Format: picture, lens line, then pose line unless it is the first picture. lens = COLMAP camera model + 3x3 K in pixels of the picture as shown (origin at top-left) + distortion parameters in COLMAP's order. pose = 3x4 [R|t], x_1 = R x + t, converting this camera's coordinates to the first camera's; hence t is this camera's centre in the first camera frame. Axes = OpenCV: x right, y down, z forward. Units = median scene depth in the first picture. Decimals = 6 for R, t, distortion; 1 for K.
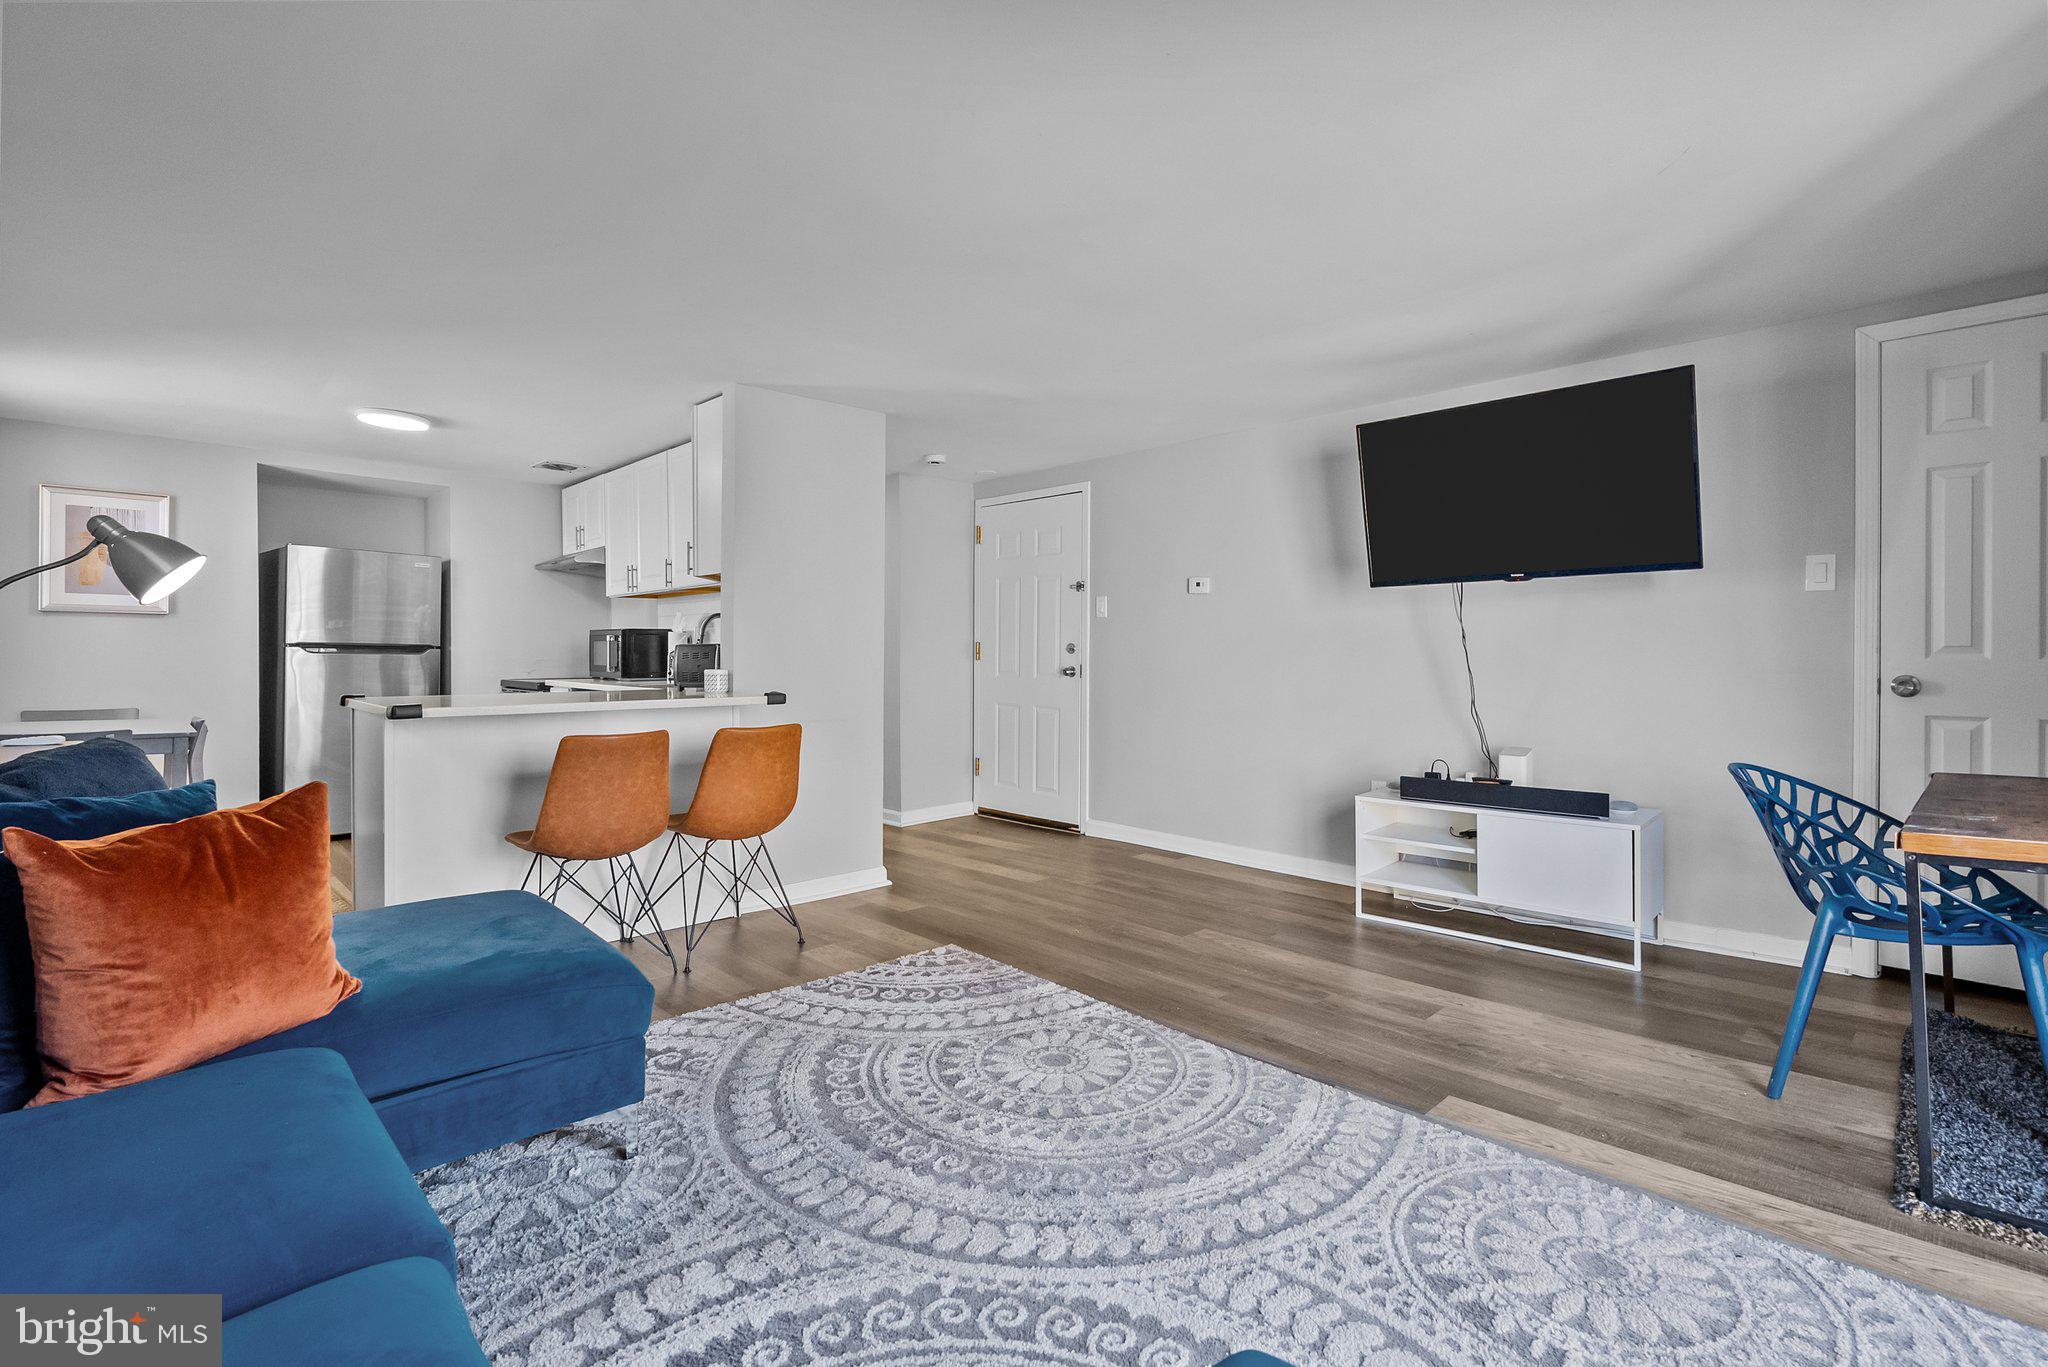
lens RADIAL K [[939.7, 0, 1031.3], [0, 939.7, 657.1], [0, 0, 1]] dist [-0.008991, 0.000057]
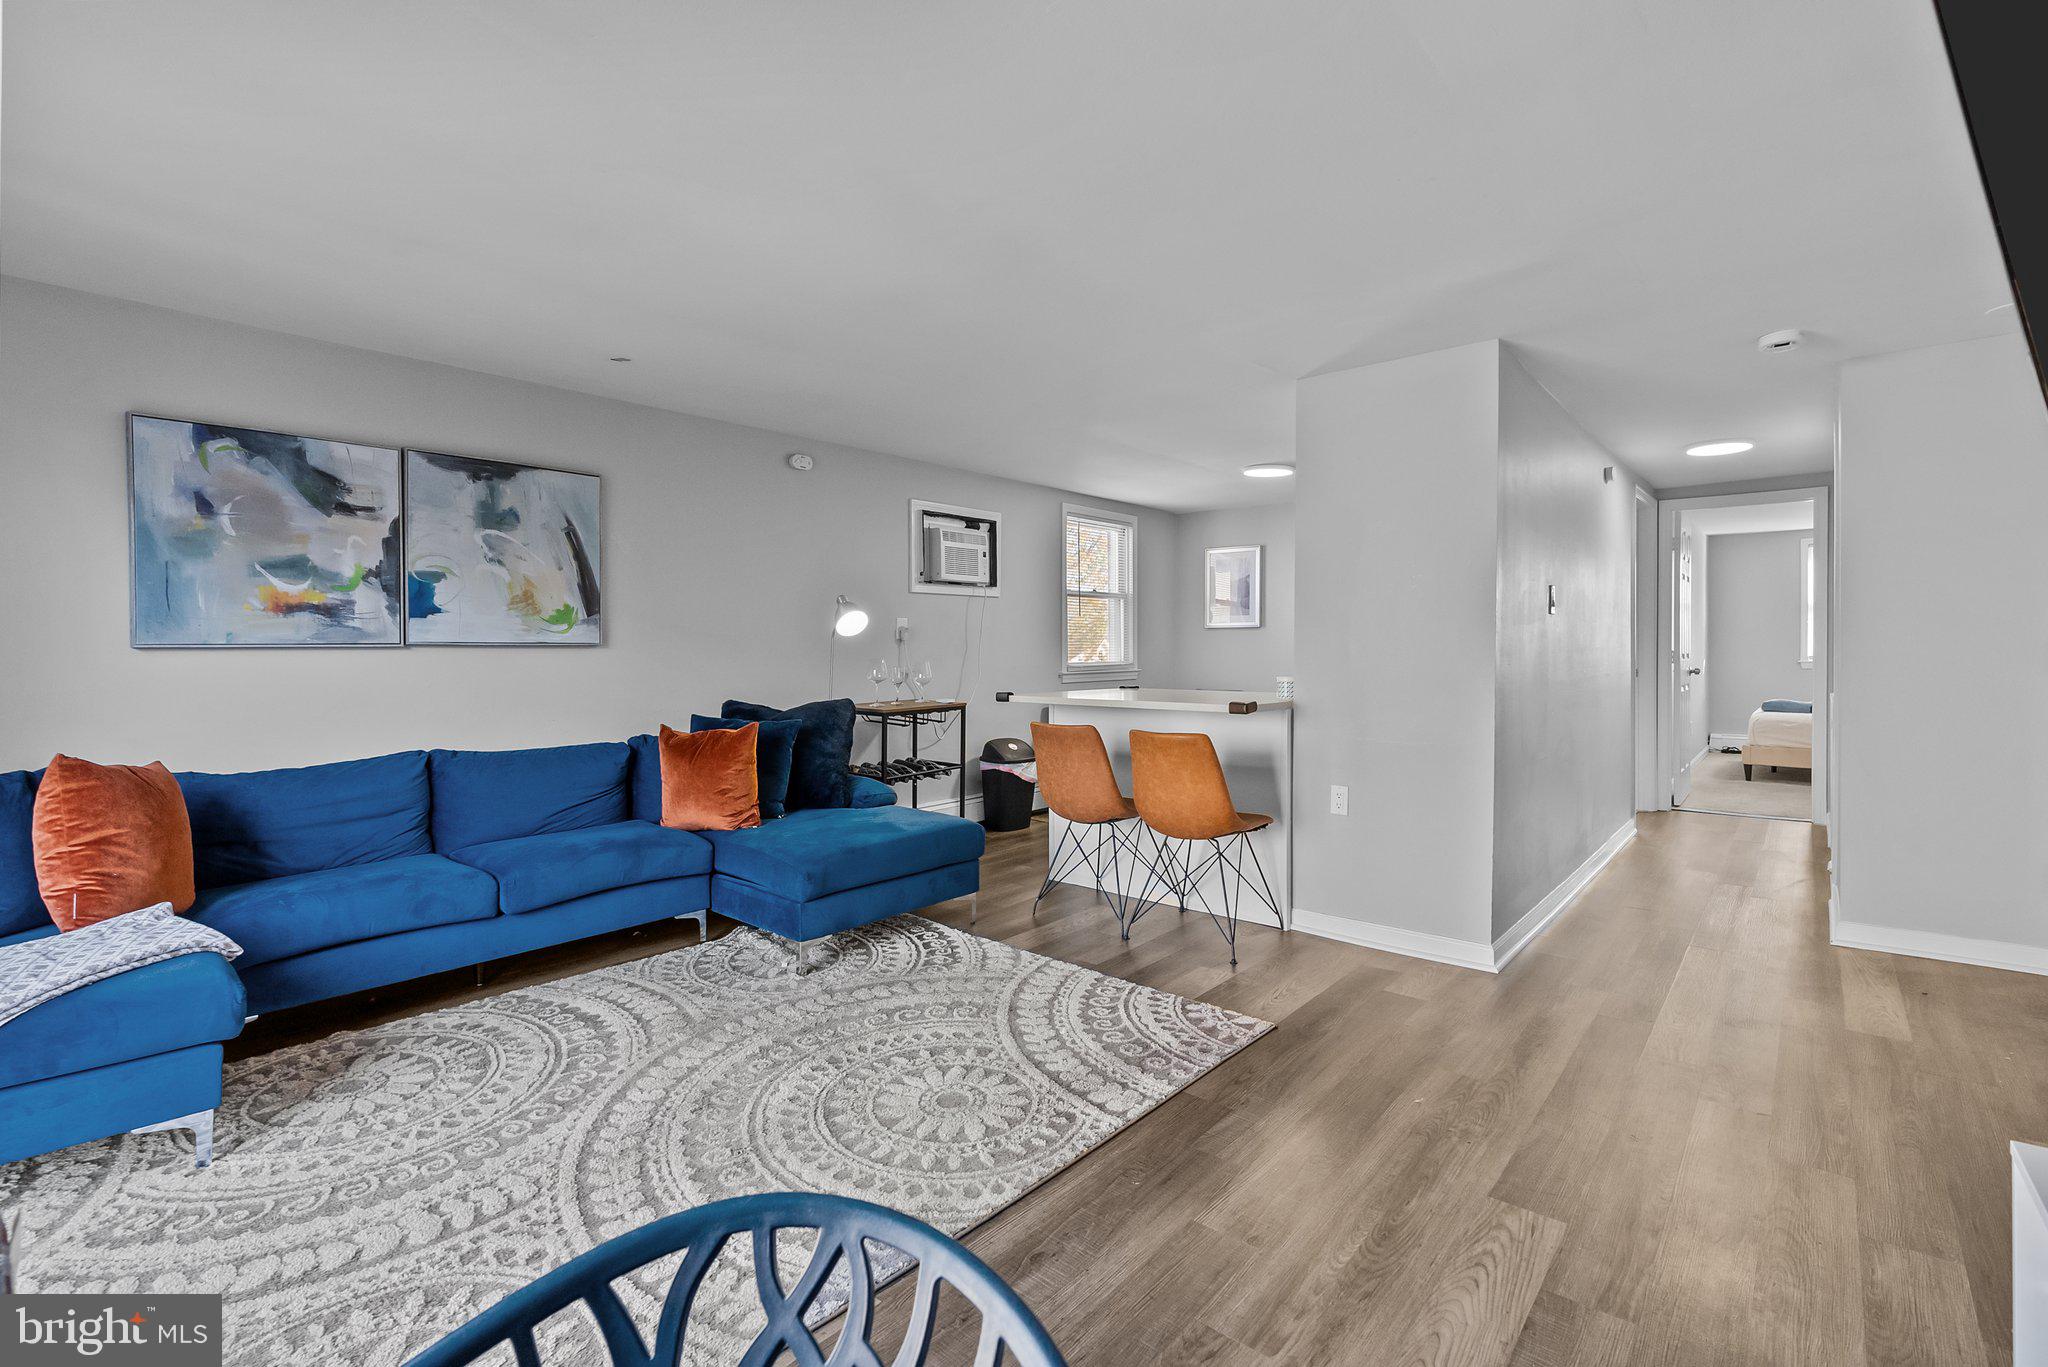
lens RADIAL K [[939.7, 0, 1031.3], [0, 939.7, 657.1], [0, 0, 1]] dist [-0.008991, 0.000057]
pose [[0.090376, 0.010889, -0.995848, 0.719987], [-0.003976, 0.999936, 0.010573, -0.019453], [0.995900, 0.003004, 0.090413, 0.739531]]
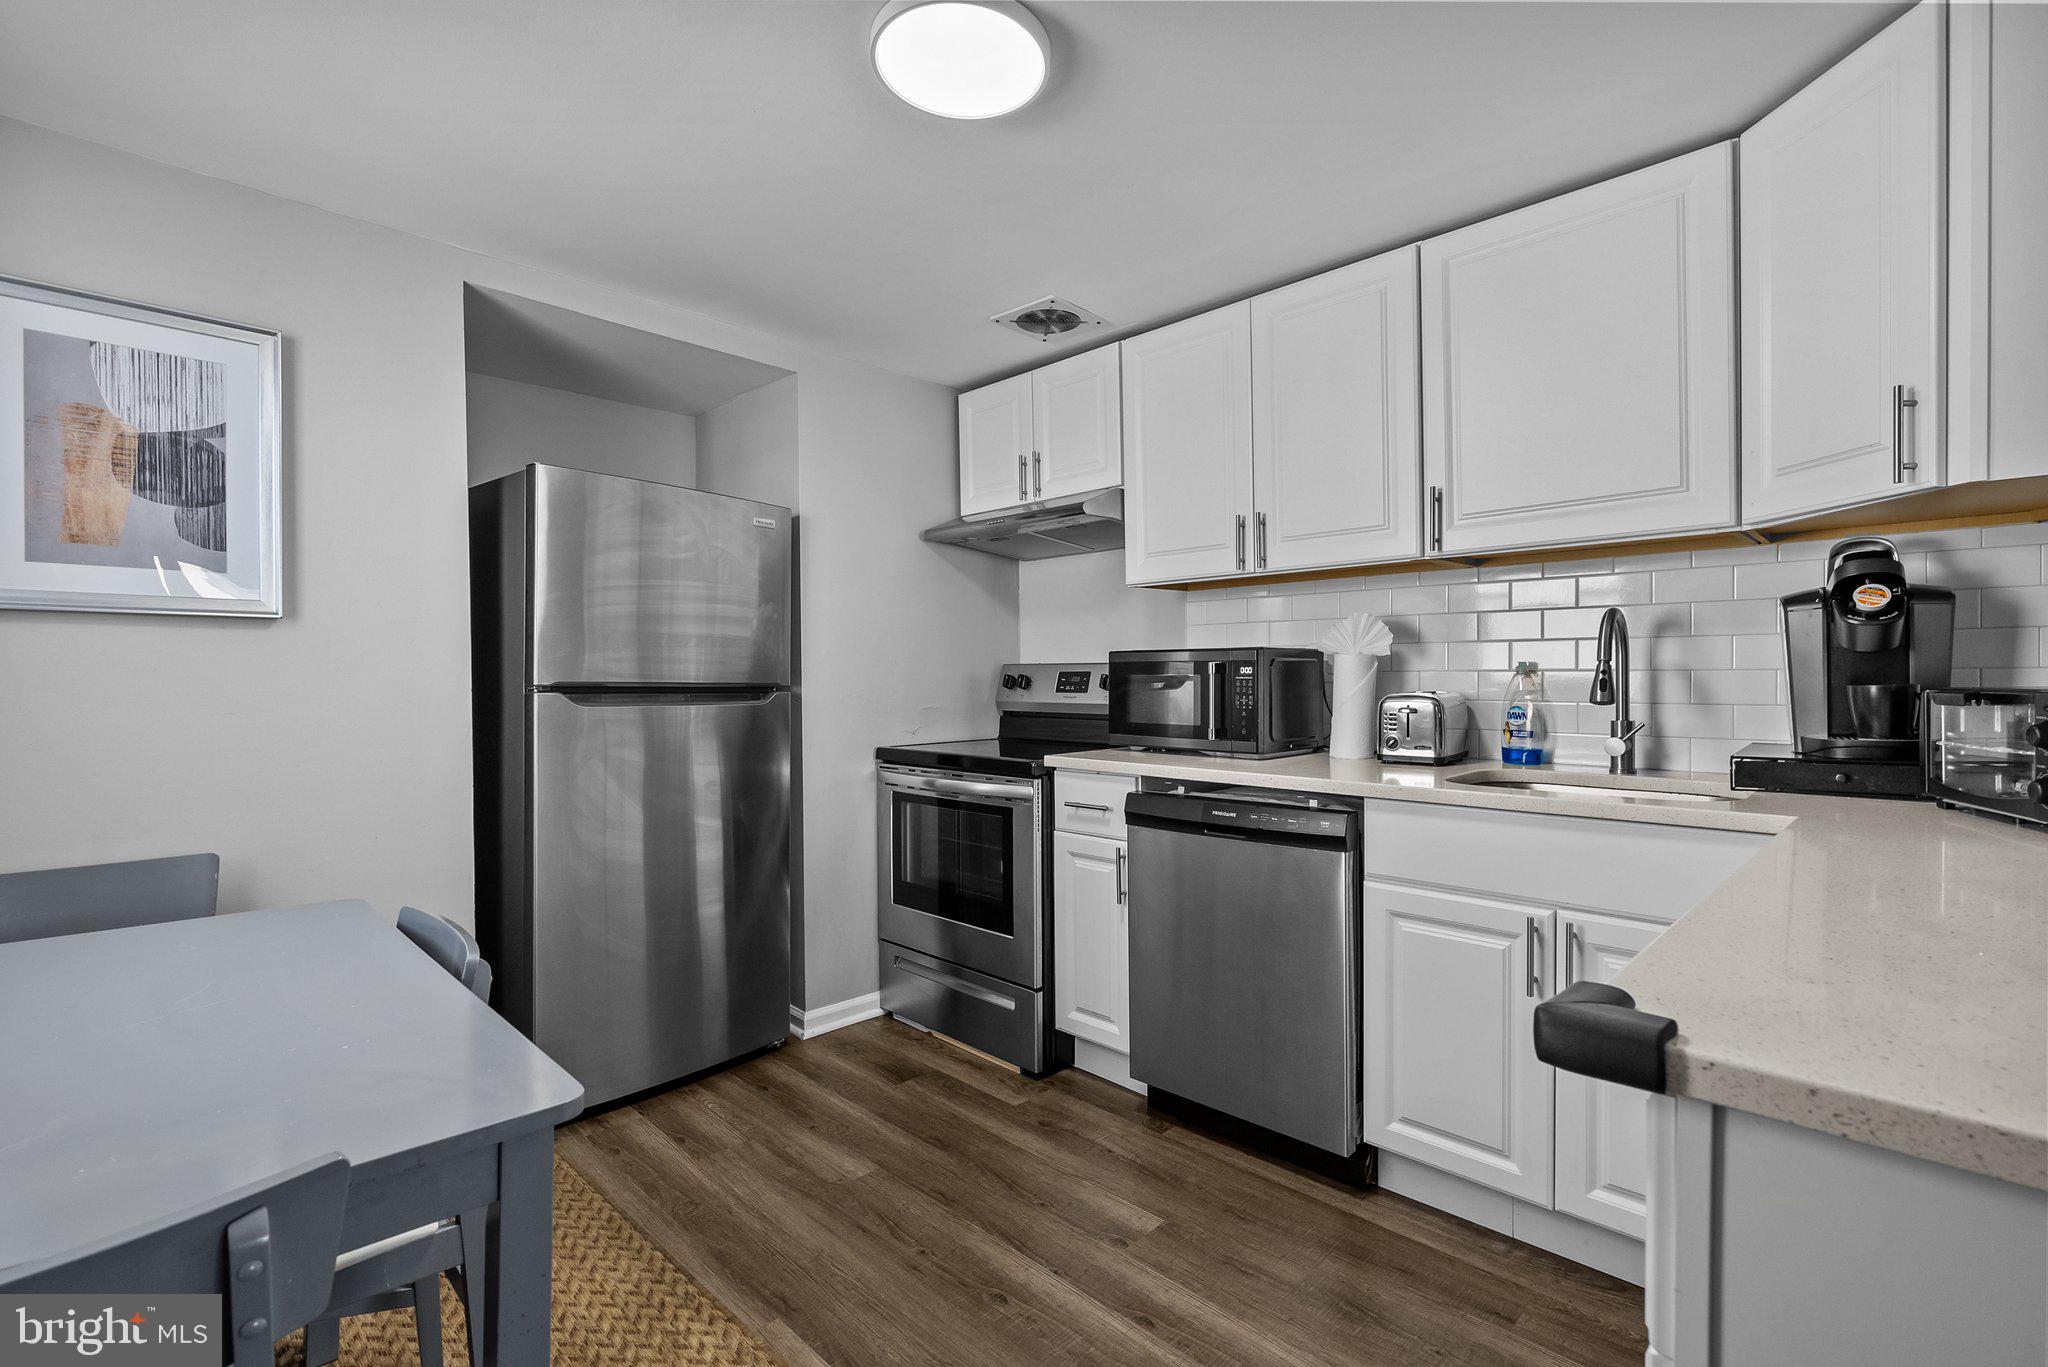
lens RADIAL K [[937.0, 0, 1024.0], [0, 937.0, 683.5], [0, 0, 1]] dist [0.000154, 0.000388]
pose [[0.999963, -0.008053, -0.002880, -0.861119], [0.008063, 0.999961, 0.003496, -0.023300], [0.002852, -0.003519, 0.999990, 0.845229]]
